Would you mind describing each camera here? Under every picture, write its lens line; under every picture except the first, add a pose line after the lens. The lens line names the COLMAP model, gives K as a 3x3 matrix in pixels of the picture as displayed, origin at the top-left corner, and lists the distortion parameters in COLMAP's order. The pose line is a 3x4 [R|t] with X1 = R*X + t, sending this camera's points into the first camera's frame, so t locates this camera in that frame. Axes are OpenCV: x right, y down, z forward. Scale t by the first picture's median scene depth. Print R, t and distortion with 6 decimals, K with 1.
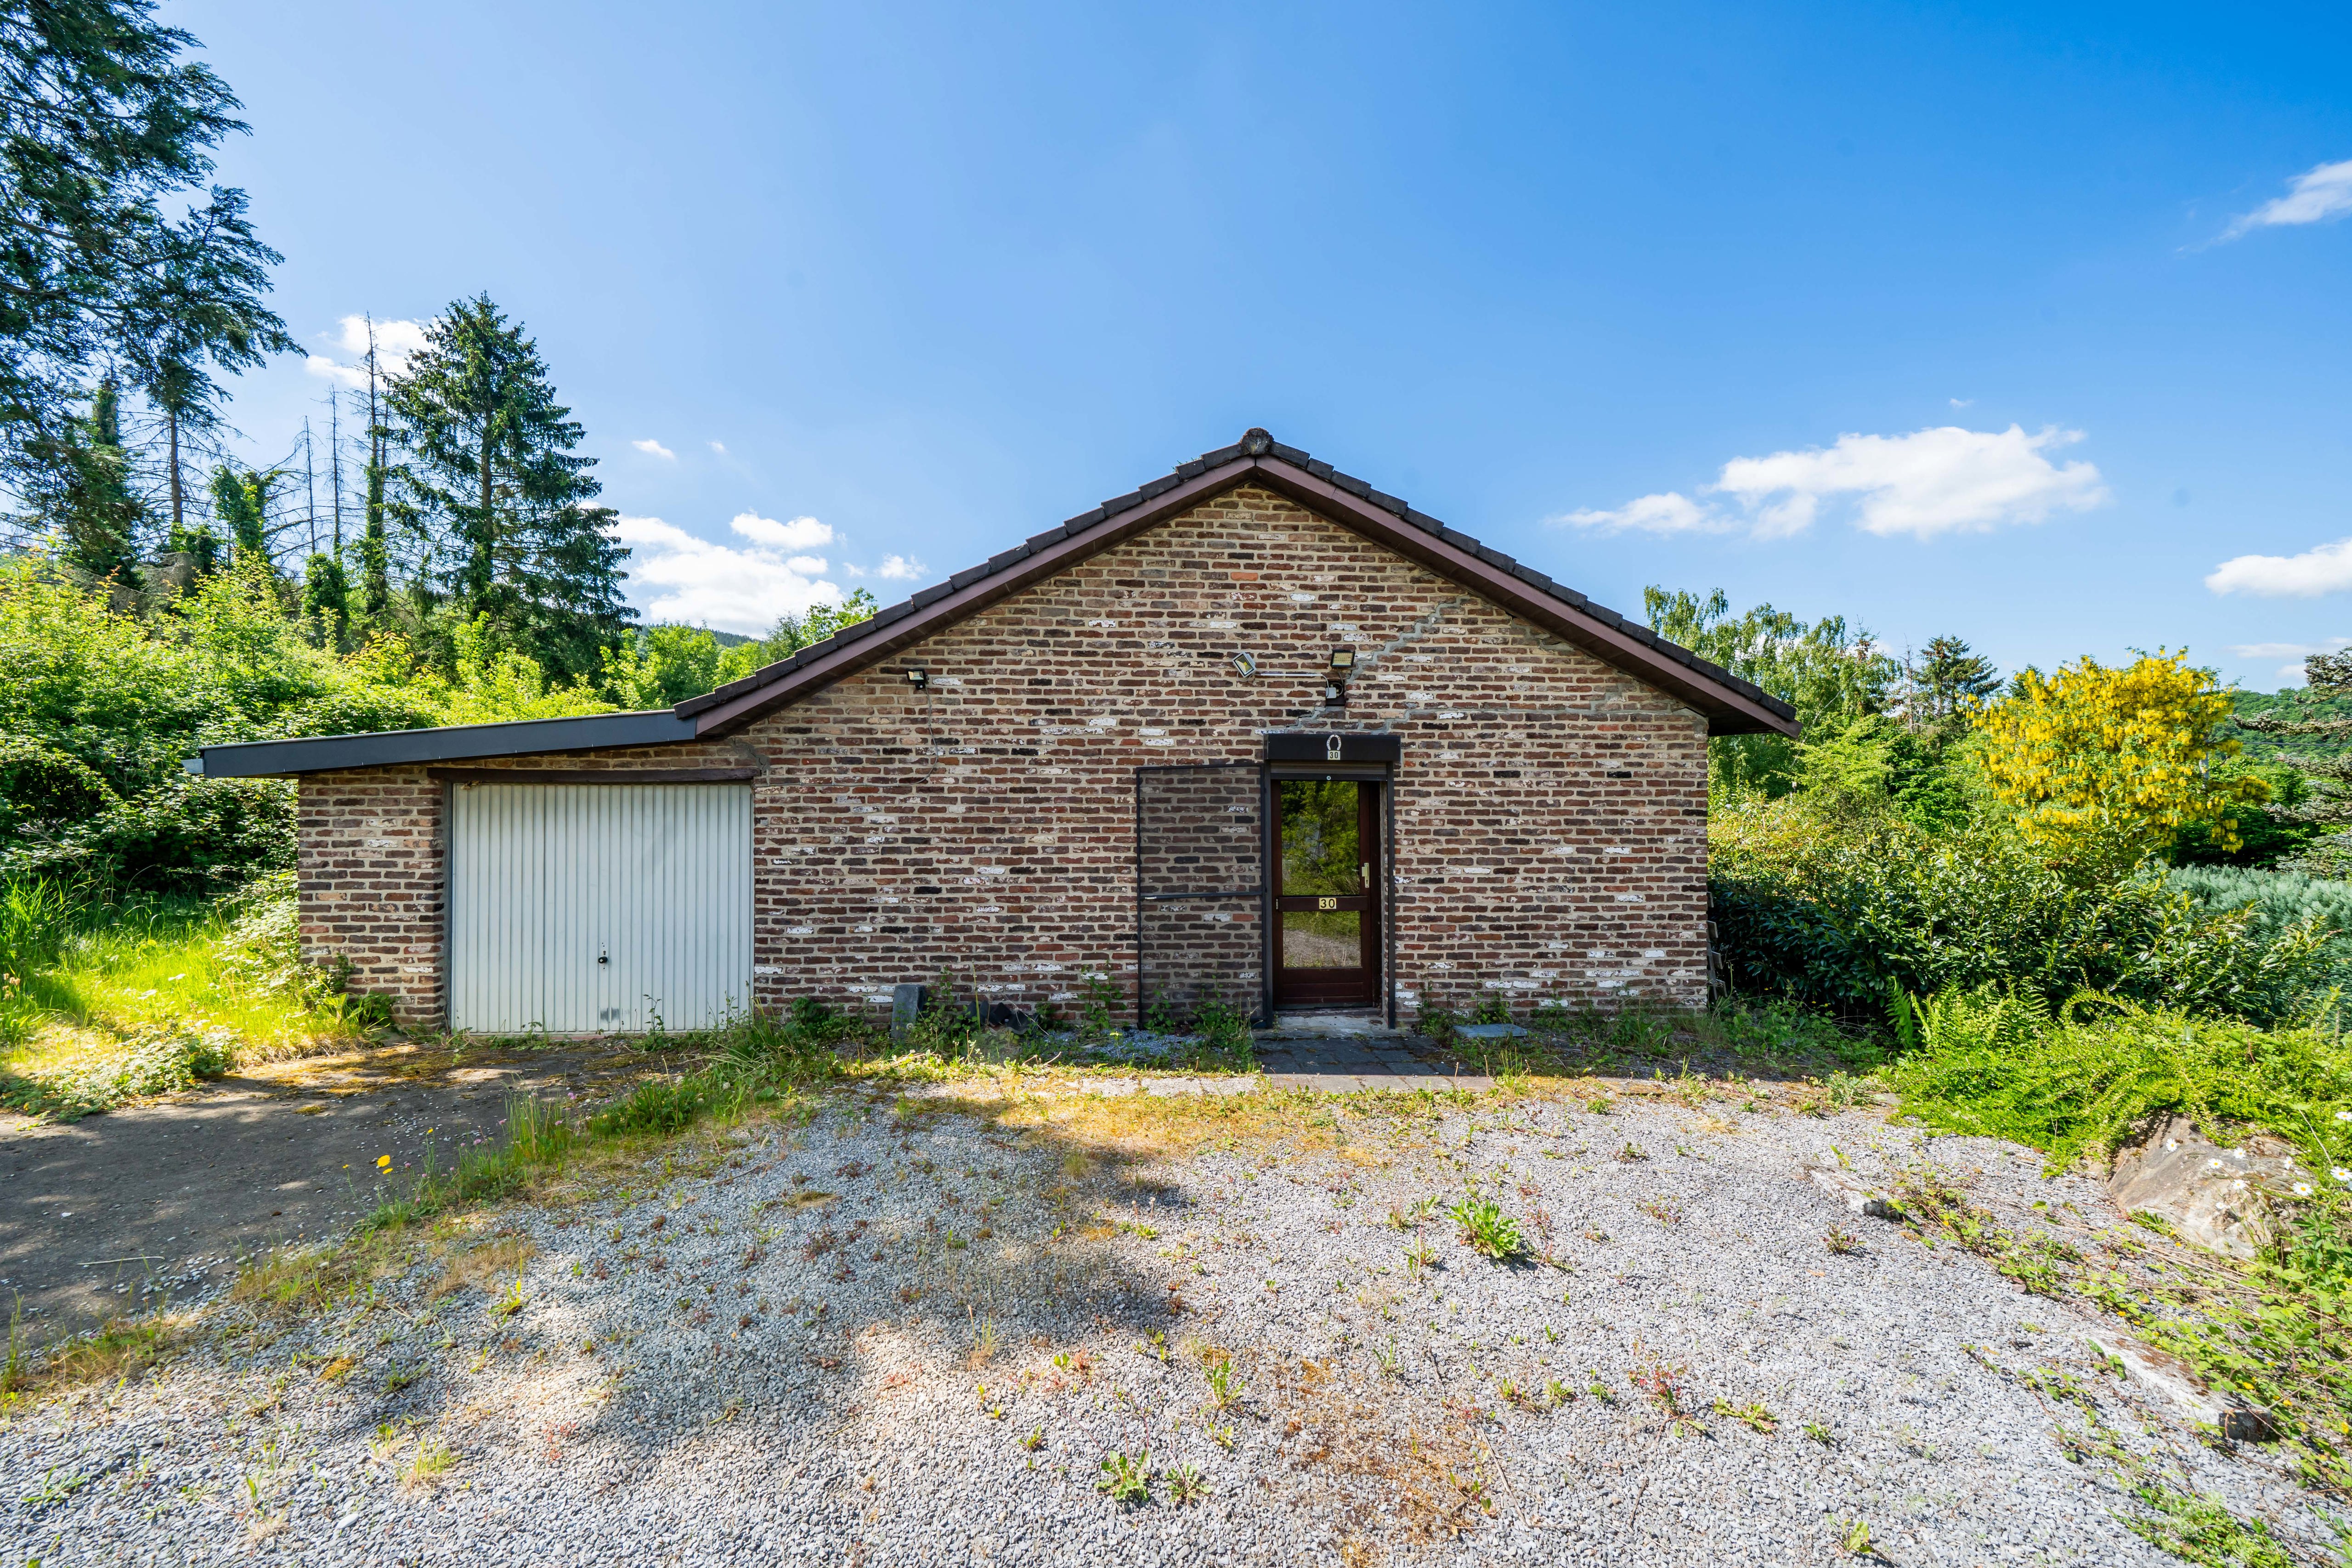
lens RADIAL K [[831.1, 0, 1171.6], [0, 831.1, 777.0], [0, 0, 1]] dist [-0.002562, -0.000172]
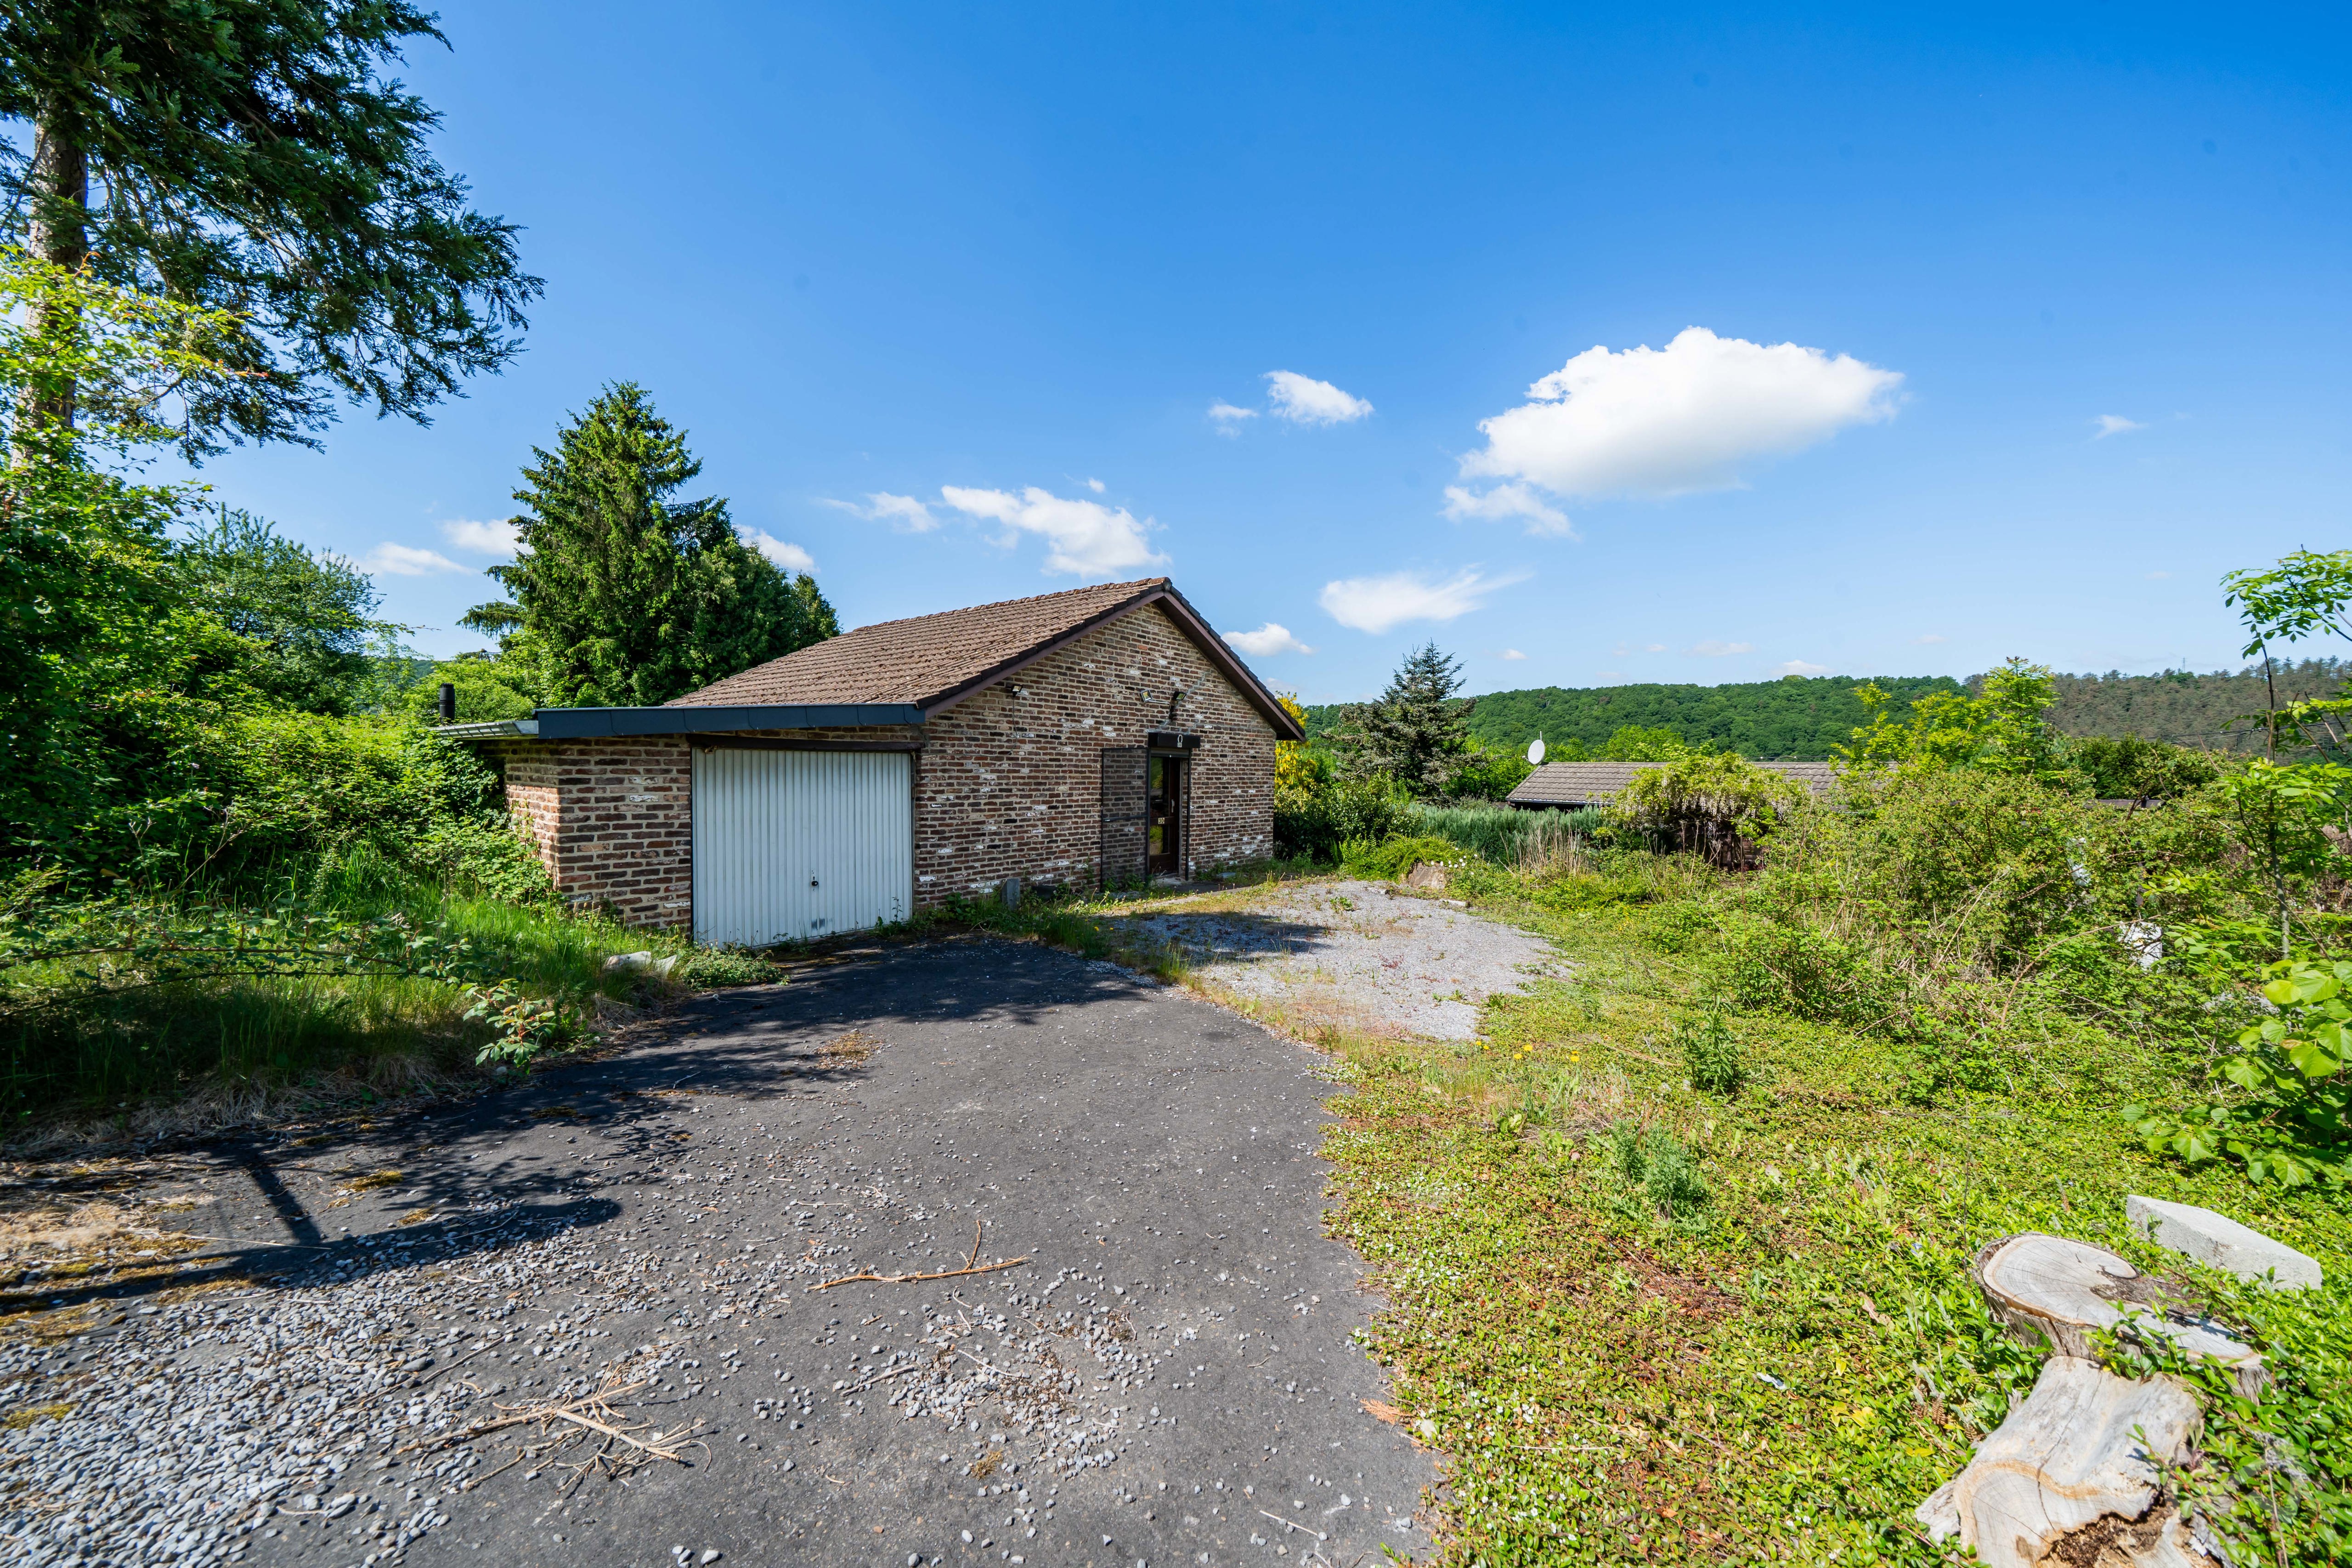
lens RADIAL K [[831.1, 0, 1171.6], [0, 831.1, 777.0], [0, 0, 1]] dist [-0.002562, -0.000172]
pose [[0.656964, -0.001530, 0.753920, -1.311733], [-0.019027, 0.999646, 0.018608, 0.014985], [-0.753681, -0.026570, 0.656703, -0.296096]]
